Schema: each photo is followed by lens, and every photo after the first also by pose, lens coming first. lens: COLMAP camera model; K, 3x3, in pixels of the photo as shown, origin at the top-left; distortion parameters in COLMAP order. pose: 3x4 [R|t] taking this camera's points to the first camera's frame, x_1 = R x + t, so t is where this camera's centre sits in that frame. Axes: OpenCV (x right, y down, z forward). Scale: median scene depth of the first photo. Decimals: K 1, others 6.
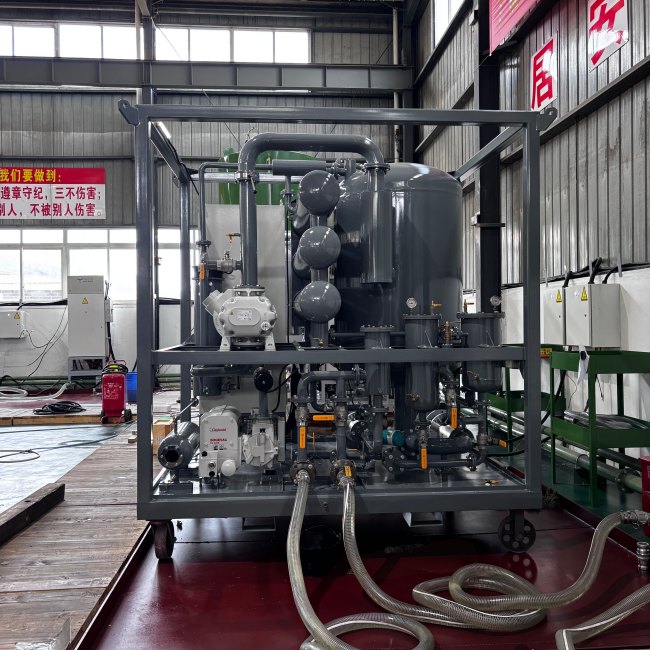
lens RADIAL K [[653.6, 0, 325.0], [0, 653.6, 325.0], [0, 0, 1]] dist [0.007920, 0.017119]
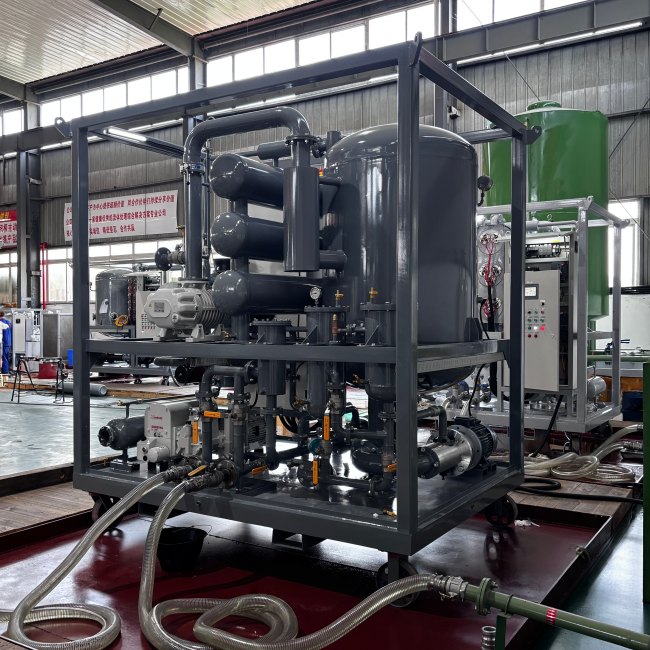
lens RADIAL K [[725.9, 0, 325.0], [0, 725.9, 325.0], [0, 0, 1]] dist [0.017313, -0.006437]
pose [[0.789686, 0.014813, -0.613332, 0.755802], [-0.010967, 0.999890, 0.010028, -0.001414], [0.613413, -0.001193, 0.789761, 0.249572]]
